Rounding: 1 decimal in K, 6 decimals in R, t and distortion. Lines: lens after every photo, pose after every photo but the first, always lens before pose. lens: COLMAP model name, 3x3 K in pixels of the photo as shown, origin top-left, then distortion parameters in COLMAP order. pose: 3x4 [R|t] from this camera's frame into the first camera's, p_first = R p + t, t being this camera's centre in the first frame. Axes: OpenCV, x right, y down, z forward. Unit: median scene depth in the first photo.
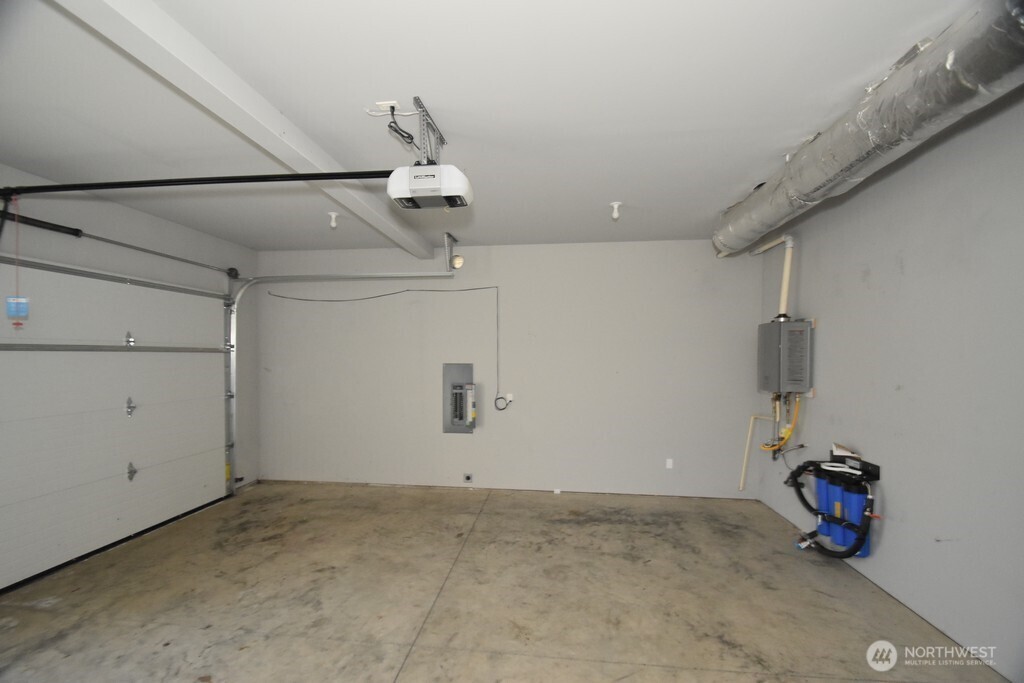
lens RADIAL K [[445.1, 0, 504.3], [0, 445.1, 364.8], [0, 0, 1]] dist [0.004104, -0.014213]
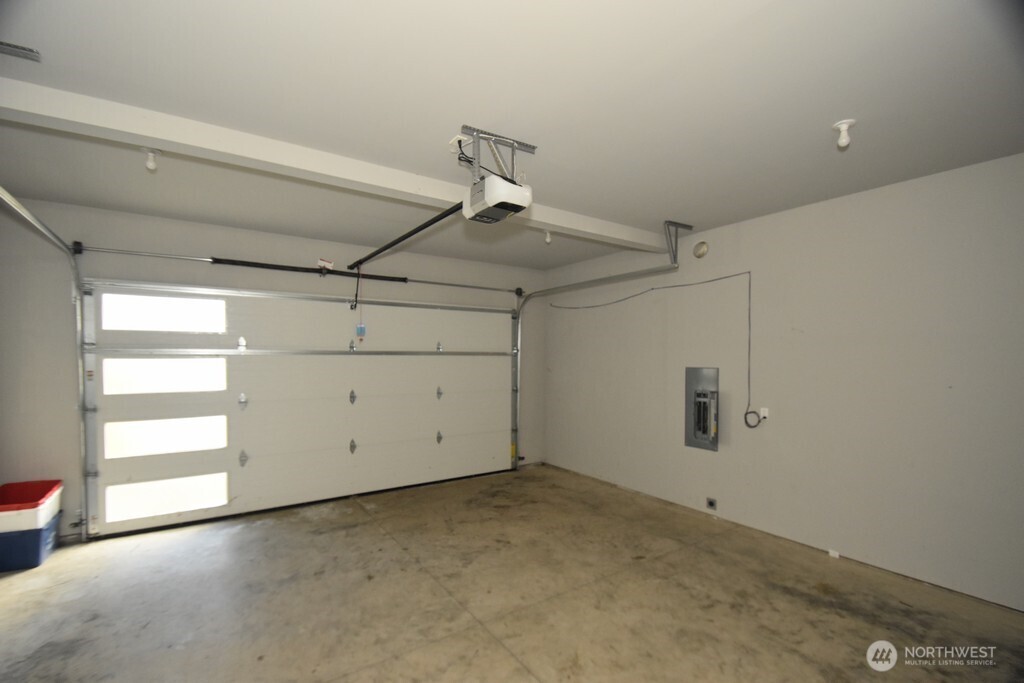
lens RADIAL K [[445.1, 0, 504.3], [0, 445.1, 364.8], [0, 0, 1]] dist [0.004104, -0.014213]
pose [[0.646817, 0.012813, -0.762538, 0.369584], [-0.017383, 0.999847, 0.002056, -0.004326], [0.762447, 0.011925, 0.646941, 0.186312]]
